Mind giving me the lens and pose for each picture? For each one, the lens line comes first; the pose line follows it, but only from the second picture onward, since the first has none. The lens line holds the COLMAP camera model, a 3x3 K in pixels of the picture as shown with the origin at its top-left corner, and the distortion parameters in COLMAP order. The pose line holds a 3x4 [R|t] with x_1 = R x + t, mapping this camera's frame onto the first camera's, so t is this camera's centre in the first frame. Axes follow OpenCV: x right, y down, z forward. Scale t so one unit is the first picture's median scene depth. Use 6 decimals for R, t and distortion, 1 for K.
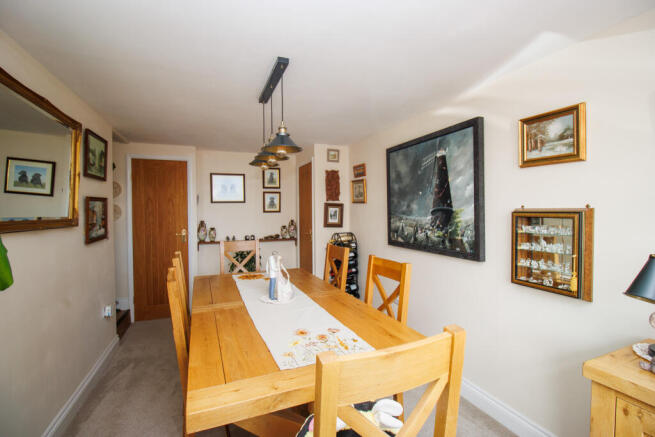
lens RADIAL K [[309.4, 0, 327.8], [0, 309.4, 212.6], [0, 0, 1]] dist [0.000704, -0.000093]
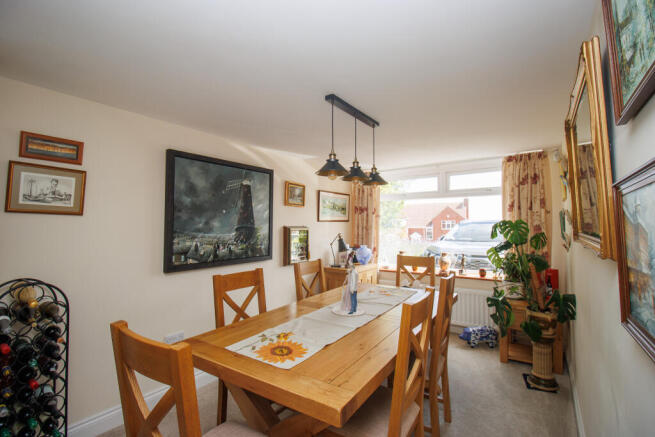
lens RADIAL K [[309.4, 0, 327.3], [0, 309.4, 219.7], [0, 0, 1]] dist [0.000704, -0.000093]
pose [[-0.560966, 0.036739, 0.827023, -0.806812], [0.025136, 0.999310, -0.027343, 0.003639], [-0.827457, 0.005449, -0.561502, 1.335112]]
